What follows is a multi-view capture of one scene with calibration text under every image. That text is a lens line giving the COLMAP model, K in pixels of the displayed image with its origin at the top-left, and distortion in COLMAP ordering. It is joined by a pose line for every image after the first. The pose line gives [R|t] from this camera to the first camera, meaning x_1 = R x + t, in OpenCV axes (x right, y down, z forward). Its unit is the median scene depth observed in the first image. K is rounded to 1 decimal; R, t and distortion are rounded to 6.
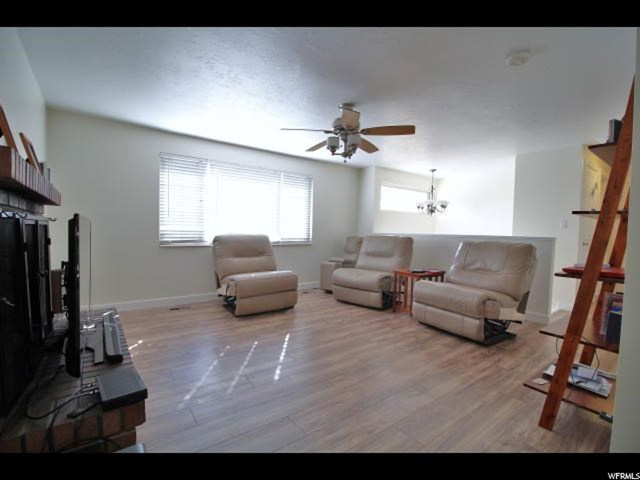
lens RADIAL K [[293.9, 0, 318.7], [0, 293.9, 242.9], [0, 0, 1]] dist [-0.019454, -0.000672]
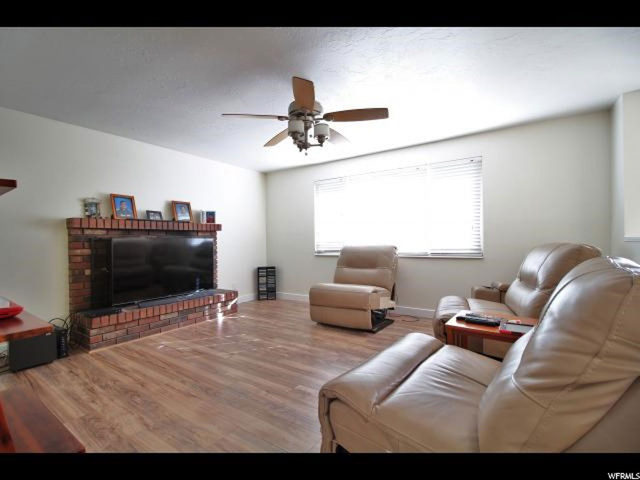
lens RADIAL K [[293.9, 0, 318.7], [0, 293.9, 242.9], [0, 0, 1]] dist [-0.019454, -0.000672]
pose [[0.325564, -0.022246, -0.945258, 0.799586], [-0.017616, 0.999407, -0.029587, -0.005101], [0.945356, 0.026284, 0.324980, 0.715616]]
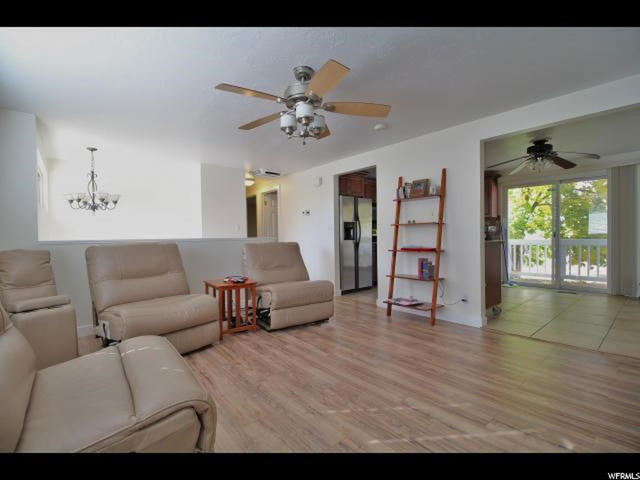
lens RADIAL K [[293.9, 0, 318.7], [0, 293.9, 242.9], [0, 0, 1]] dist [-0.019454, -0.000672]
pose [[-0.048741, -0.044967, 0.997799, -0.624510], [0.055480, 0.997322, 0.047655, -0.050023], [-0.997269, 0.057680, -0.046116, 0.934622]]
